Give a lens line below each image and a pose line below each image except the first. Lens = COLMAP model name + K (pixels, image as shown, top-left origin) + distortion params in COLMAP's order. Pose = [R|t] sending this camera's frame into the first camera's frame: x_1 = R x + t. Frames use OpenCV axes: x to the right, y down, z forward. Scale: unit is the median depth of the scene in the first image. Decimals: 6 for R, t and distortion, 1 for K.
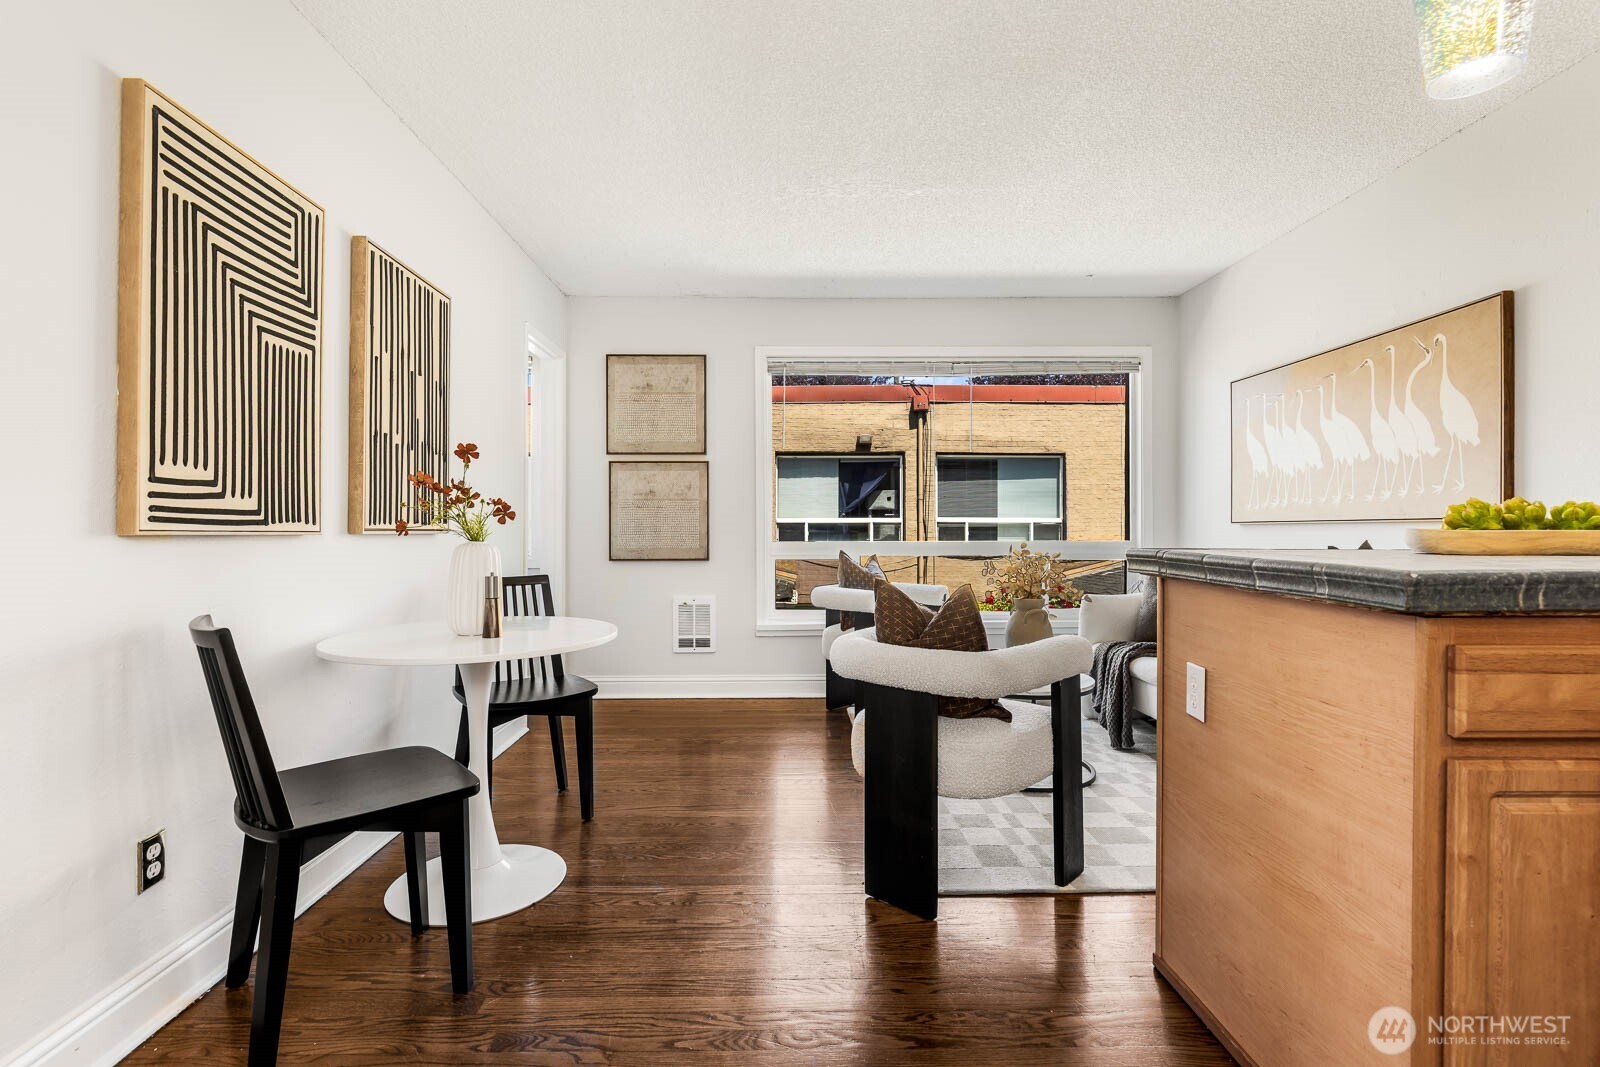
lens RADIAL K [[757.0, 0, 788.0], [0, 757.0, 525.0], [0, 0, 1]] dist [0.007148, -0.001573]
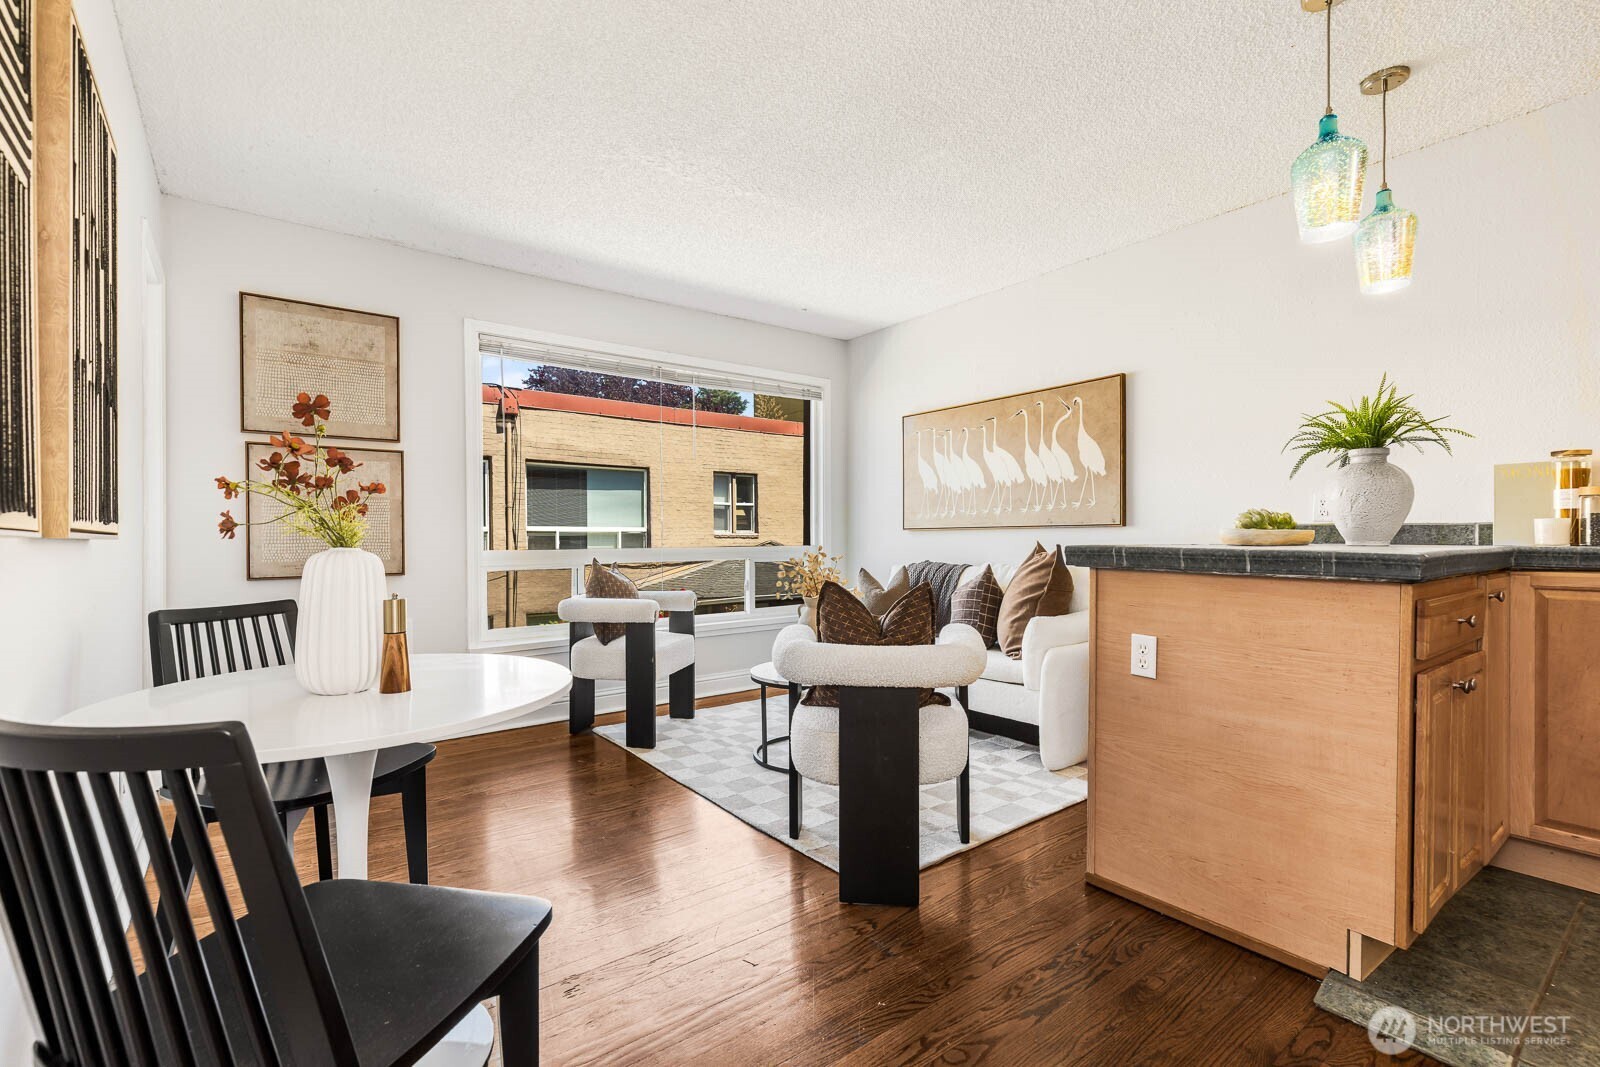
lens RADIAL K [[720.6, 0, 807.8], [0, 720.6, 538.0], [0, 0, 1]] dist [0.008757, -0.001679]
pose [[0.797064, -0.004156, 0.603880, -0.378118], [0.001538, 0.999987, 0.004852, 0.008295], [-0.603893, -0.002939, 0.797060, 0.217314]]
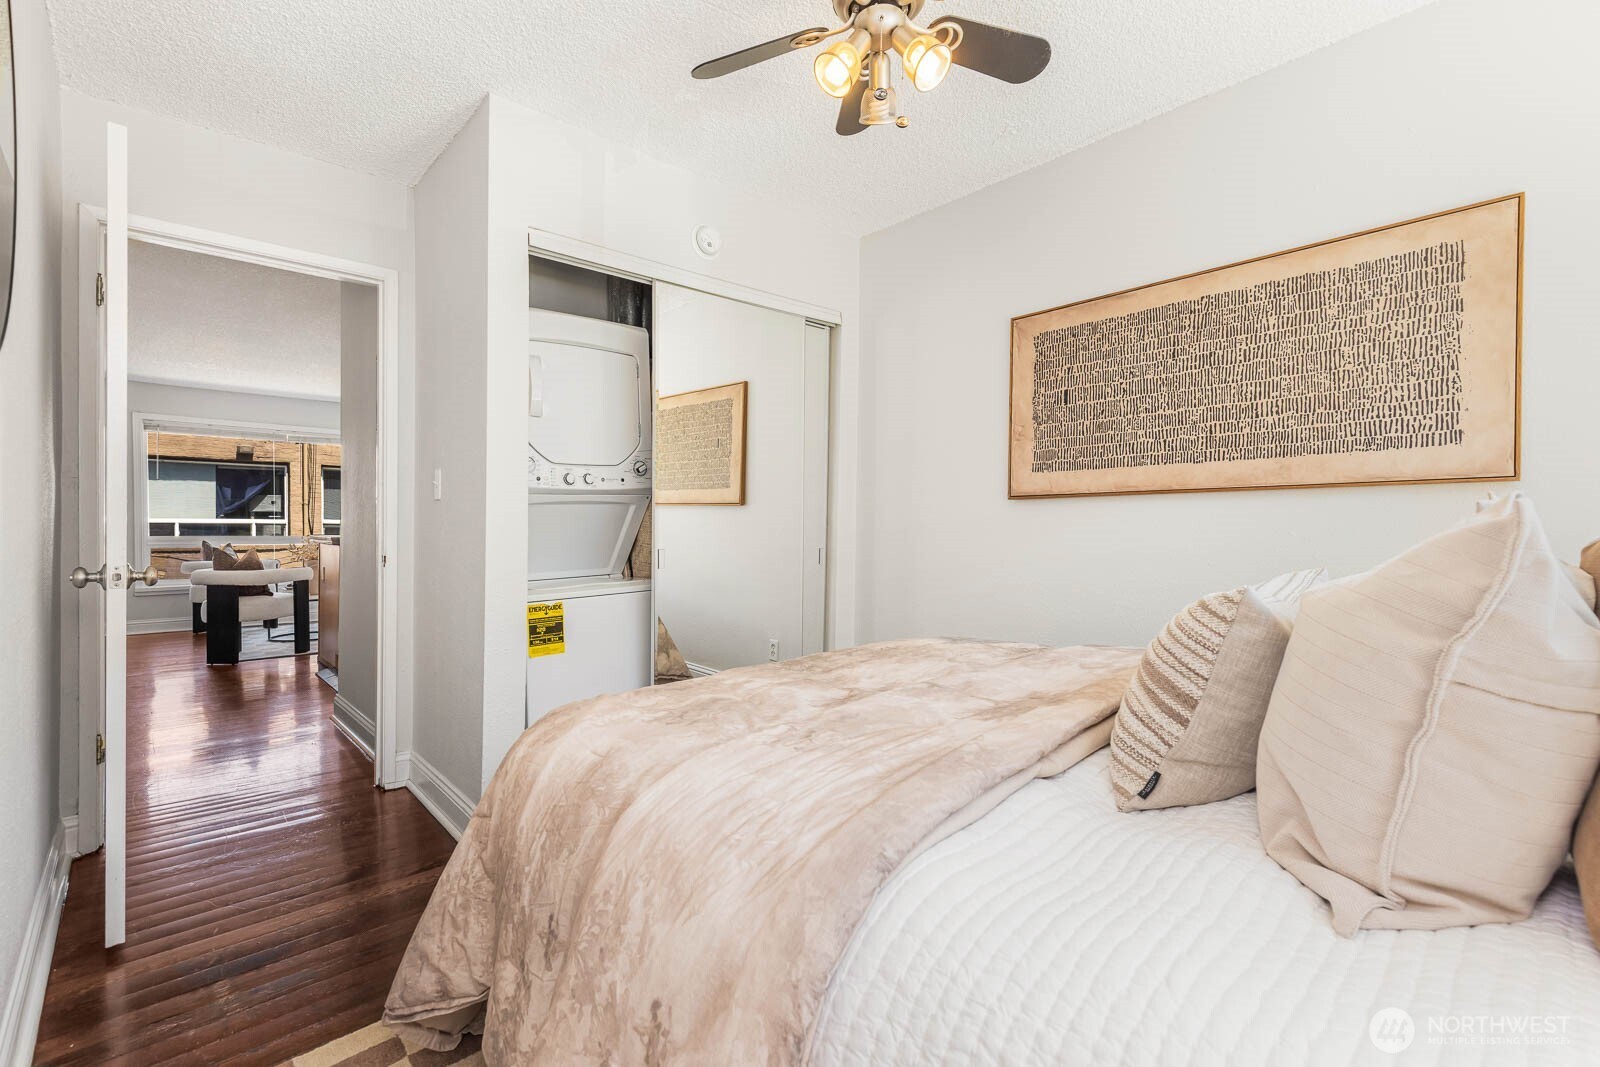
lens RADIAL K [[707.3, 0, 808.4], [0, 707.3, 536.7], [0, 0, 1]] dist [0.003754, -0.000101]
pose [[0.731416, -0.005235, 0.681912, -0.035706], [-0.005028, 0.999902, 0.013069, -0.003768], [-0.681913, -0.012988, 0.731318, -1.762597]]
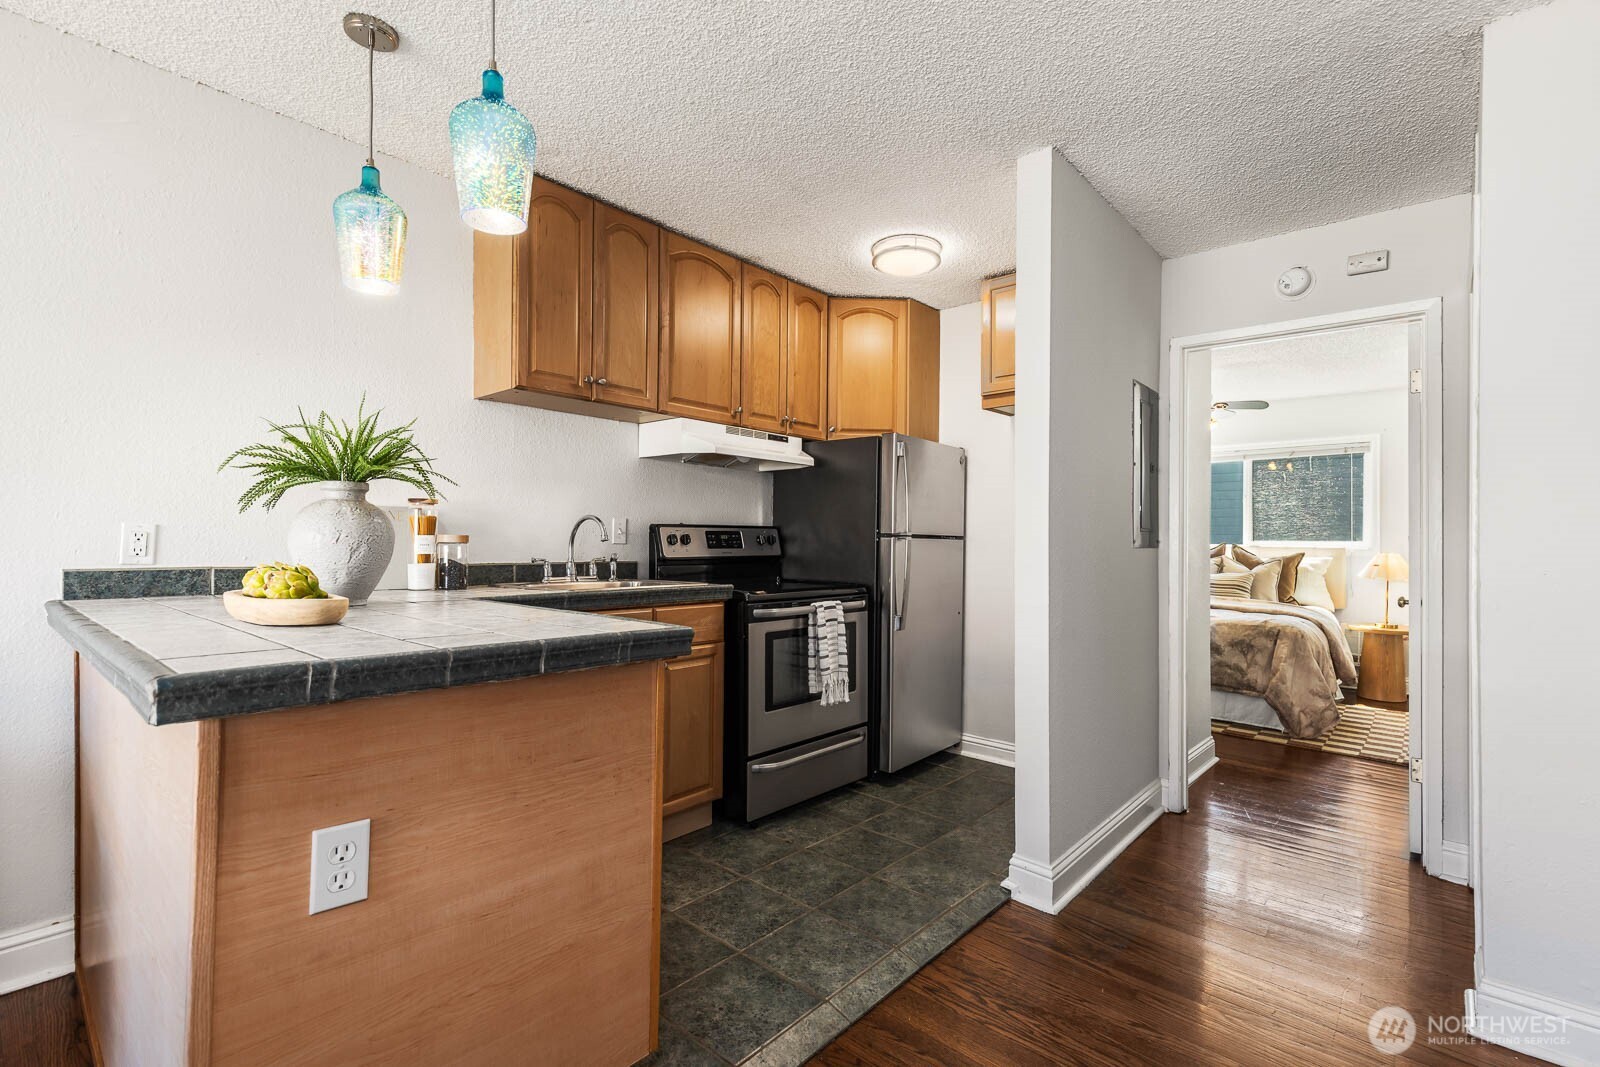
lens RADIAL K [[720.6, 0, 801.1], [0, 720.6, 538.8], [0, 0, 1]] dist [0.008757, -0.001679]
pose [[-0.742370, -0.005865, 0.669964, -0.106226], [-0.013014, 0.999899, -0.005667, -0.039158], [-0.669863, -0.012926, -0.742372, 0.702131]]
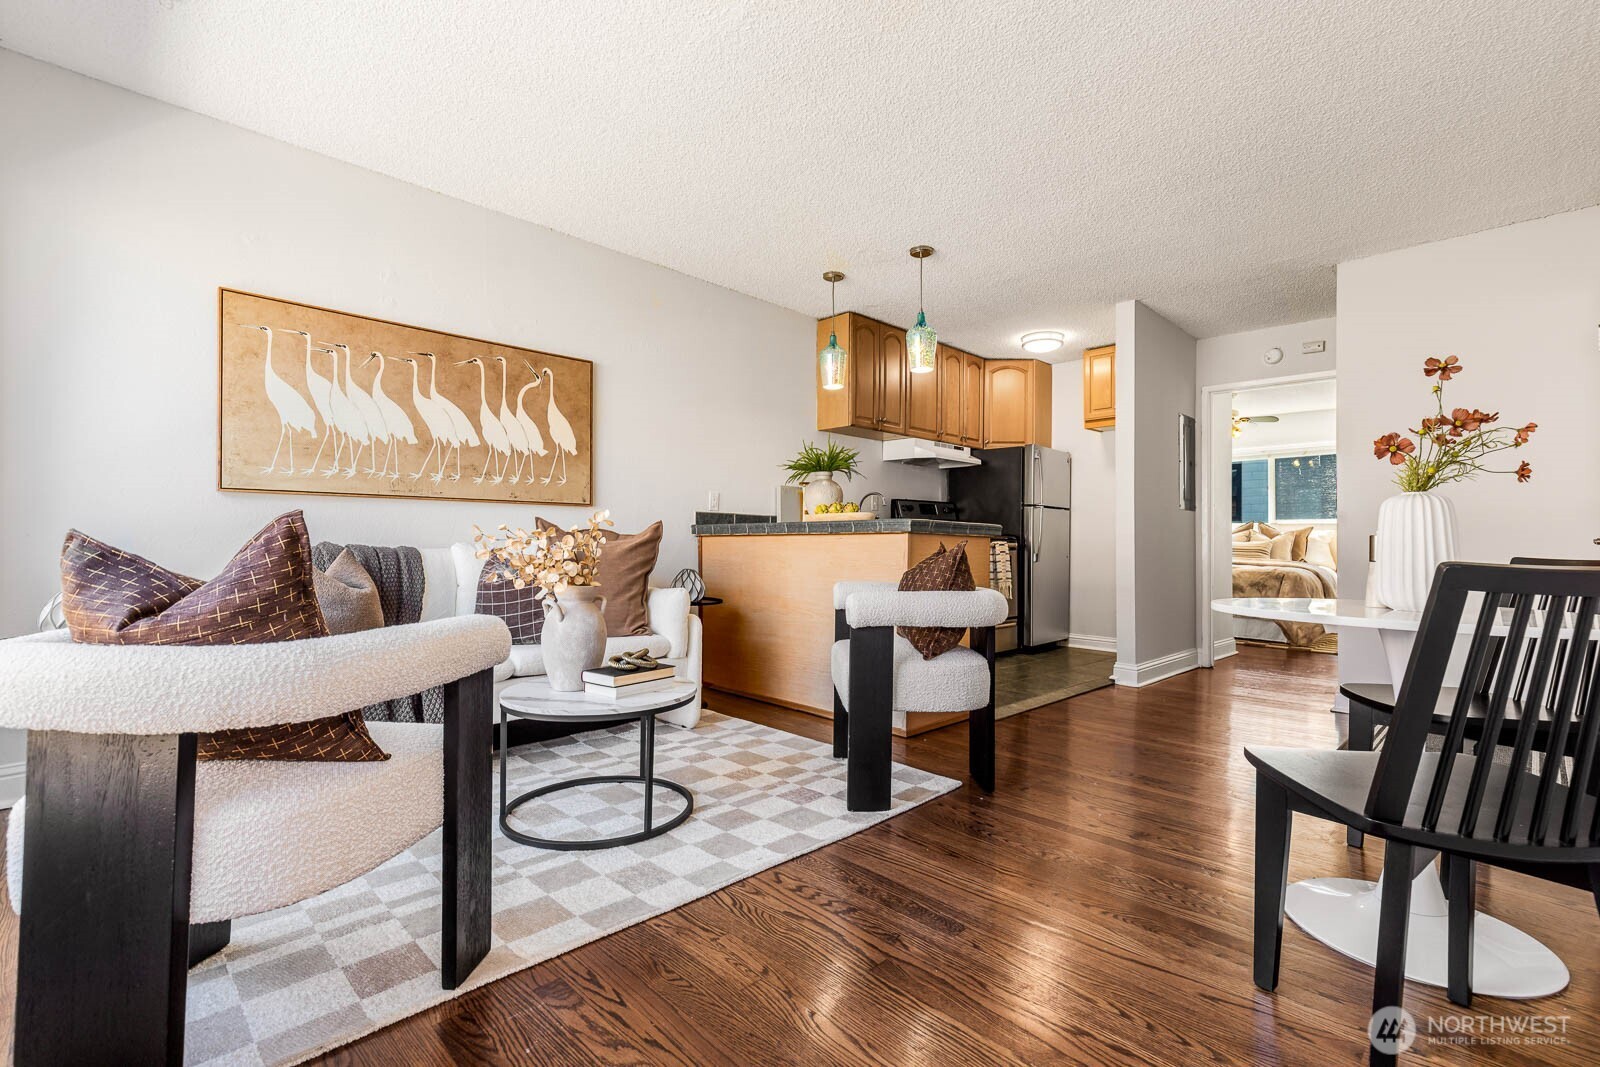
lens RADIAL K [[720.6, 0, 792.3], [0, 720.6, 535.8], [0, 0, 1]] dist [0.008757, -0.001679]
pose [[-0.696637, 0.001072, 0.717423, -0.394727], [-0.011571, 0.999852, -0.012730, 0.064549], [-0.717330, -0.017169, -0.696522, 1.589659]]
